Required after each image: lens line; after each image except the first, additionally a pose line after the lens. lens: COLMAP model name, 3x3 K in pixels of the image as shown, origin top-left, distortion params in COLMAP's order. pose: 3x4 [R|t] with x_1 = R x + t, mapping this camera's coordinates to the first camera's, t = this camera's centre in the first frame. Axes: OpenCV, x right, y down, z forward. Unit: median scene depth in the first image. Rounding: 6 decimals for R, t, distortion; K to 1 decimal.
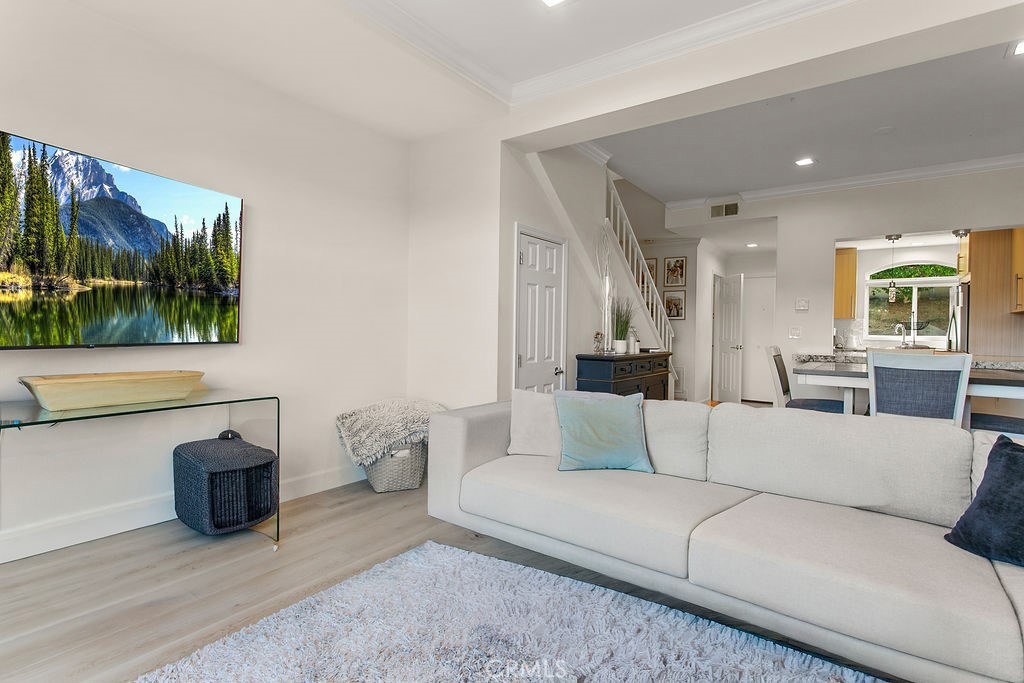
lens RADIAL K [[491.6, 0, 513.2], [0, 491.6, 338.4], [0, 0, 1]] dist [-0.000507, -0.000051]
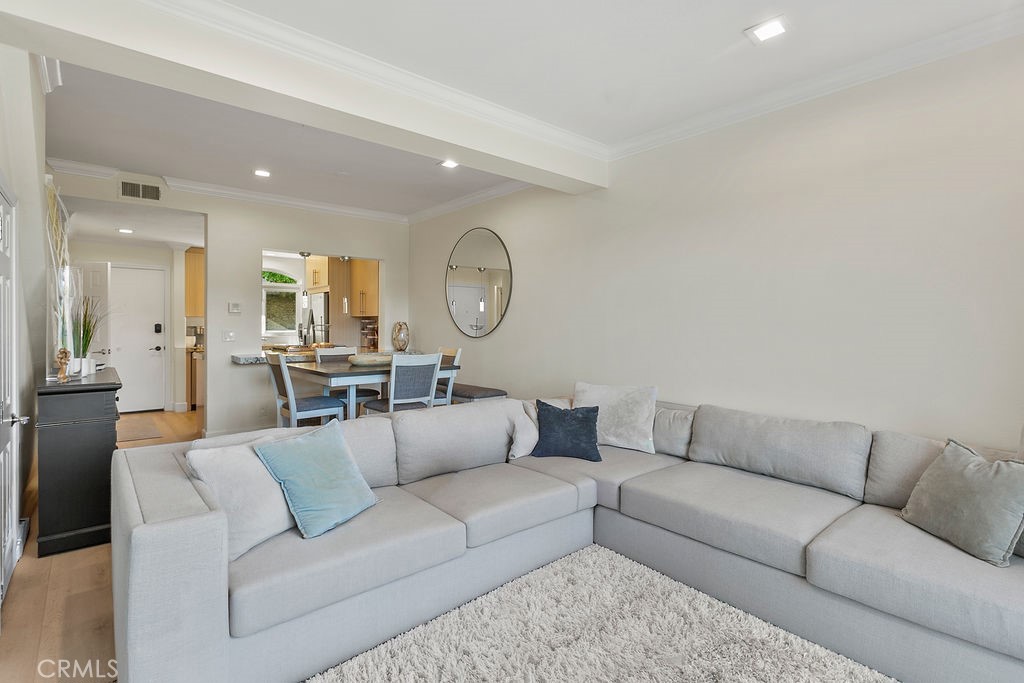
lens RADIAL K [[492.5, 0, 512.9], [0, 492.5, 327.4], [0, 0, 1]] dist [-0.001403, -0.000255]
pose [[0.235778, -0.015128, 0.971689, -0.250549], [0.014804, 0.999819, 0.011974, -0.029490], [-0.971694, 0.011562, 0.235959, 0.196341]]
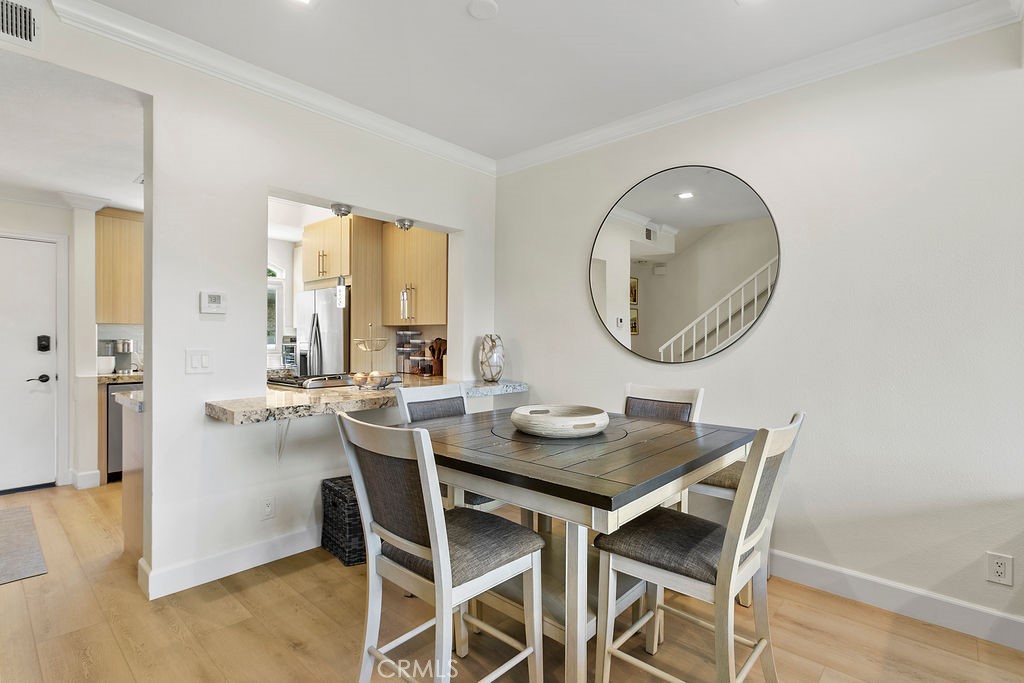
lens RADIAL K [[485.8, 0, 515.1], [0, 485.8, 343.3], [0, 0, 1]] dist [-0.000292, 0.000594]
pose [[0.108221, -0.020990, 0.993905, 0.134465], [0.009475, 0.999753, 0.020082, -0.033381], [-0.994082, 0.007244, 0.108393, 0.621373]]
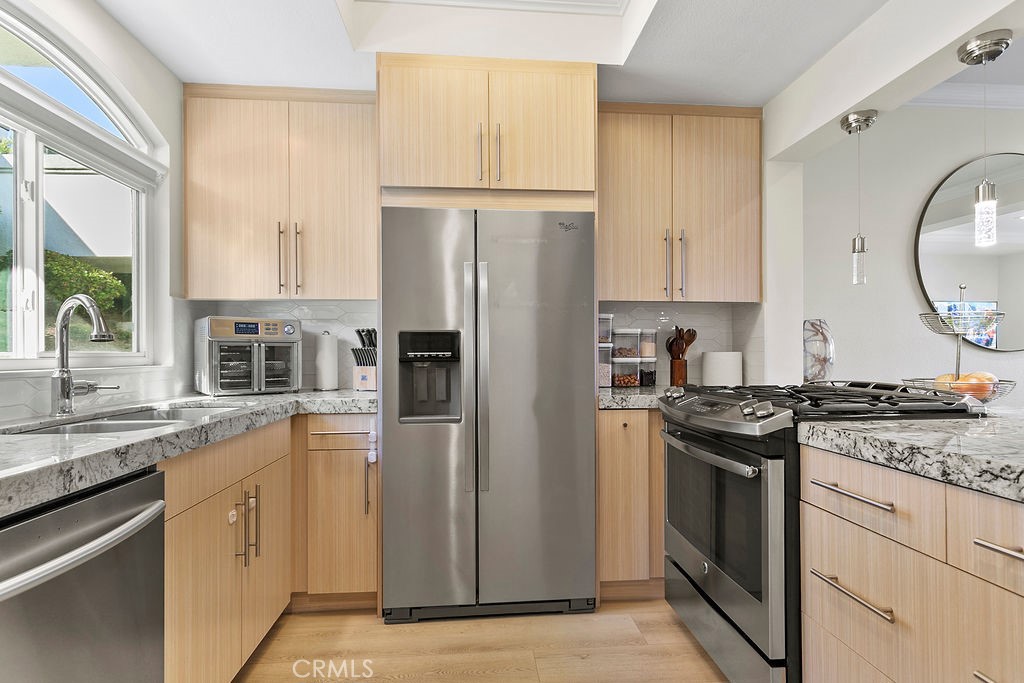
lens RADIAL K [[492.3, 0, 511.3], [0, 492.3, 350.8], [0, 0, 1]] dist [0.002555, 0.000986]
pose [[-0.647462, -0.008048, 0.762055, 0.638358], [0.006740, 0.999845, 0.016287, -0.011316], [-0.762068, 0.015682, -0.647308, 1.285424]]
